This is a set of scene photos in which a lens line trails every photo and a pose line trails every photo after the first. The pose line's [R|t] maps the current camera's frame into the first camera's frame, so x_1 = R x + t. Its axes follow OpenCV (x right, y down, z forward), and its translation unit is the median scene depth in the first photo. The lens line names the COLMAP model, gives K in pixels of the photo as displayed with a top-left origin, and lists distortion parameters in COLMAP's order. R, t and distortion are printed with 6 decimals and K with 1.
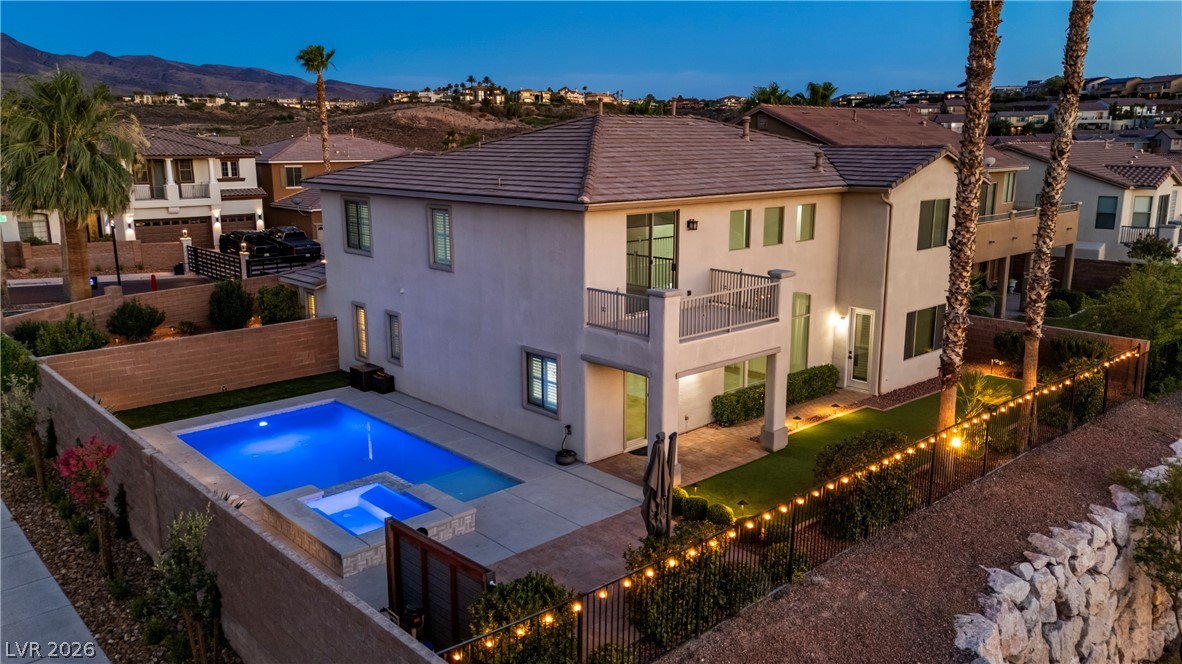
lens RADIAL K [[884.9, 0, 588.0], [0, 884.9, 337.8], [0, 0, 1]] dist [0.073561, -0.060639]
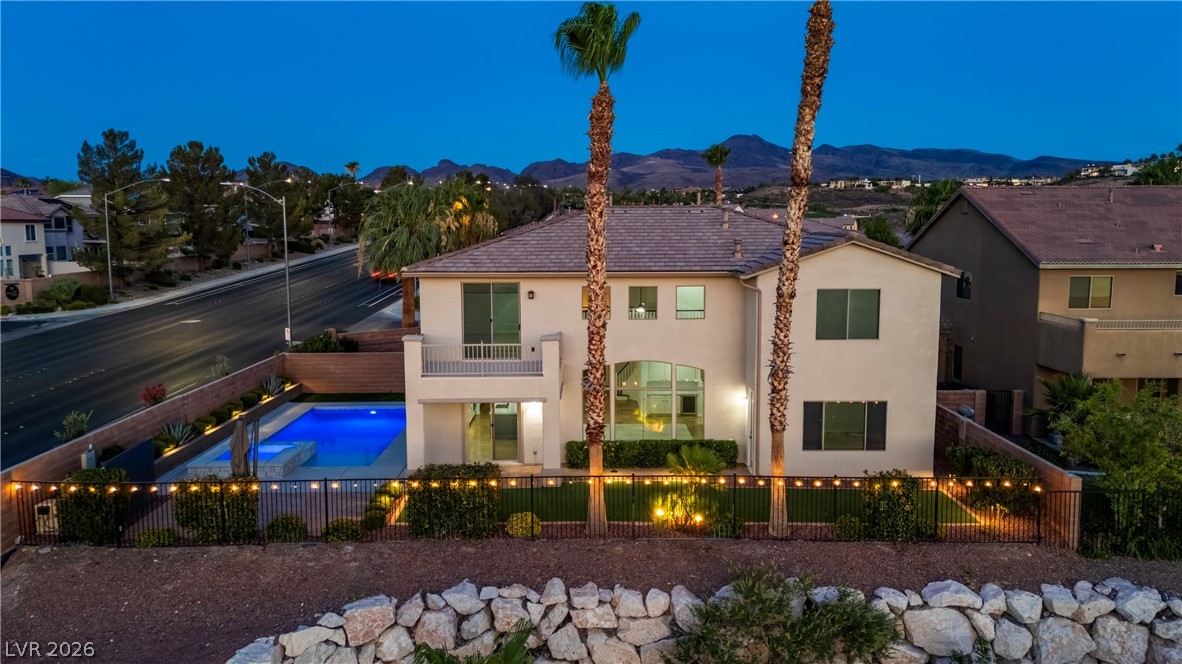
lens RADIAL K [[876.5, 0, 587.6], [0, 876.5, 328.6], [0, 0, 1]] dist [0.090582, -0.109614]
pose [[0.743503, 0.081387, -0.663761, 0.515898], [-0.143647, 0.988834, -0.039658, -0.022140], [0.653122, 0.124834, 0.746892, 0.068467]]
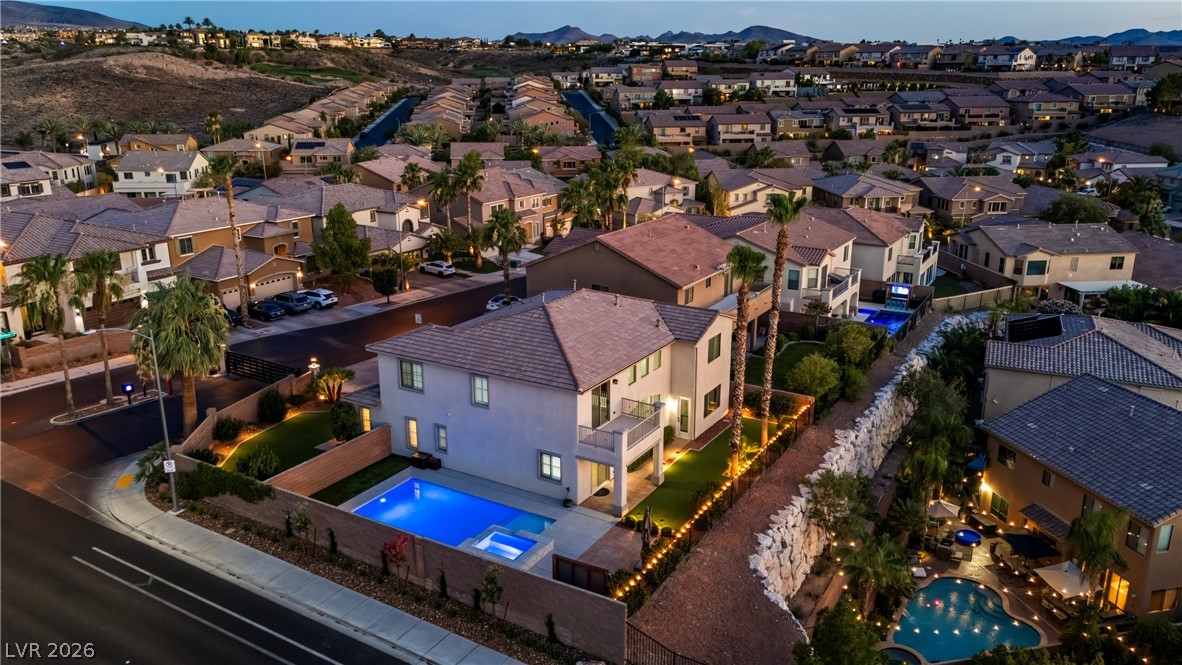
lens RADIAL K [[876.5, 0, 587.6], [0, 876.5, 329.1], [0, 0, 1]] dist [0.090582, -0.109614]
pose [[0.957990, -0.078174, 0.275941, -0.255736], [0.060488, 0.995565, 0.072047, -0.205983], [-0.280349, -0.052329, 0.958471, -0.477933]]
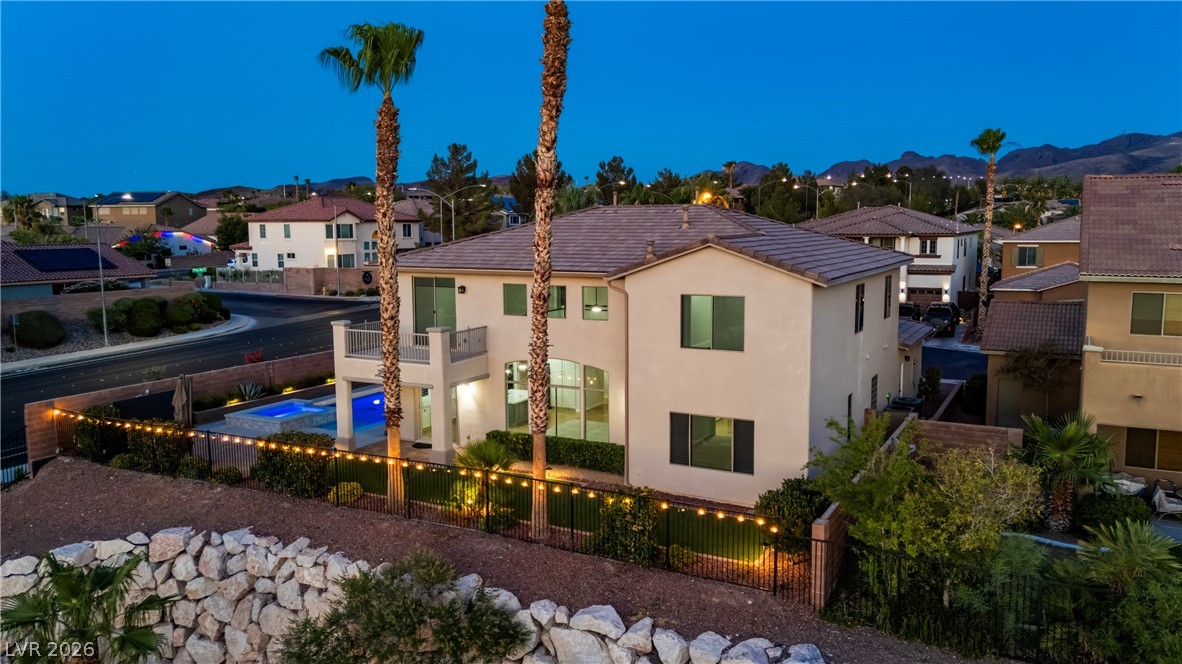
lens RADIAL K [[890.2, 0, 590.5], [0, 890.2, 327.1], [0, 0, 1]] dist [0.093659, -0.108440]
pose [[0.338613, 0.112605, -0.934163, 0.749113], [-0.199356, 0.978860, 0.045731, -0.089164], [0.919564, 0.170746, 0.353903, 0.364699]]
